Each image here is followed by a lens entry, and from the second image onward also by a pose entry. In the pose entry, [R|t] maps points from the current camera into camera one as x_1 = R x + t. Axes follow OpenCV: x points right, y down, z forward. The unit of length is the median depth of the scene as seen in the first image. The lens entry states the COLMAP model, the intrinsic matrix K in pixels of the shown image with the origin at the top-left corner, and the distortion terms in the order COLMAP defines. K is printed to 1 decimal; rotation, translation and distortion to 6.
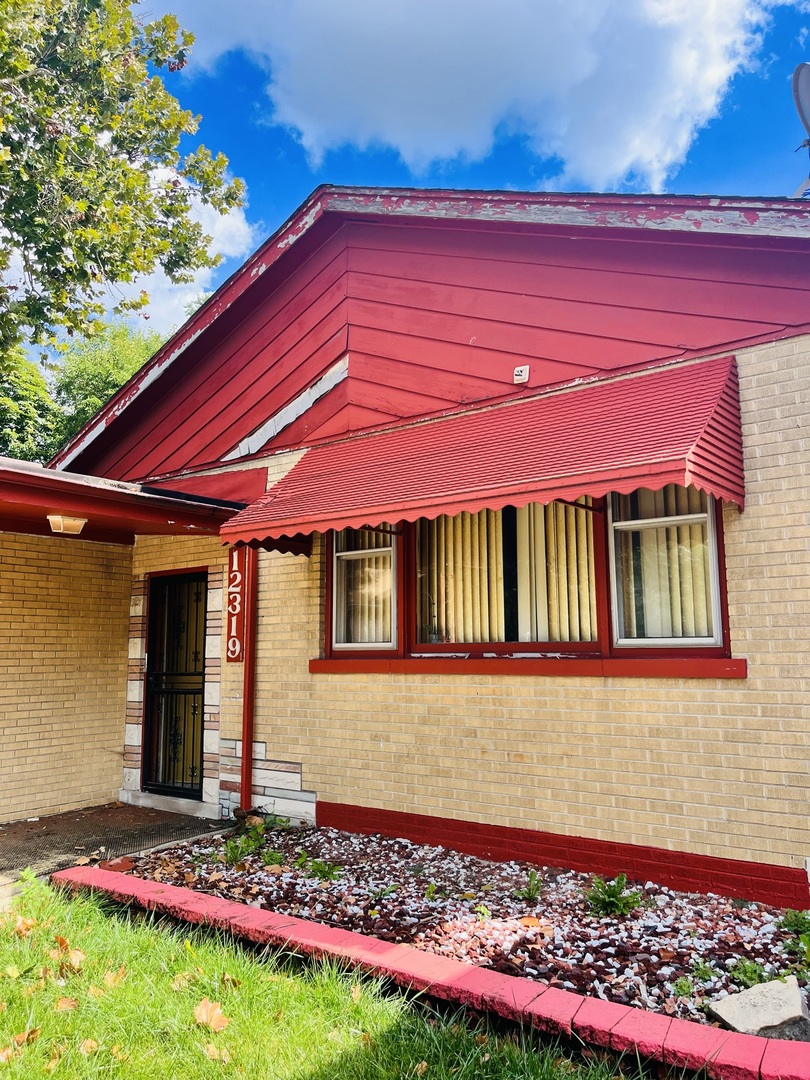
lens RADIAL K [[824.1, 0, 406.3], [0, 824.1, 544.5], [0, 0, 1]] dist [0.015883, 0.000833]
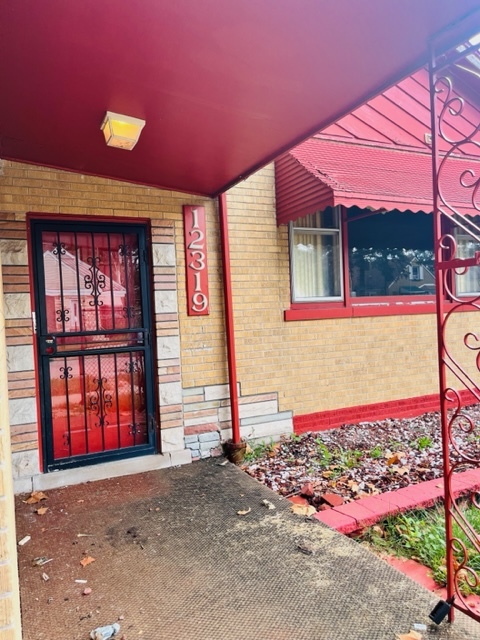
lens RADIAL K [[488.3, 0, 240.7], [0, 488.3, 316.4], [0, 0, 1]] dist [0.015883, 0.000833]
pose [[0.423534, -0.035115, 0.905199, -0.793532], [-0.096215, 0.991853, 0.083494, 0.090392], [-0.900756, -0.122456, 0.416705, 0.726874]]
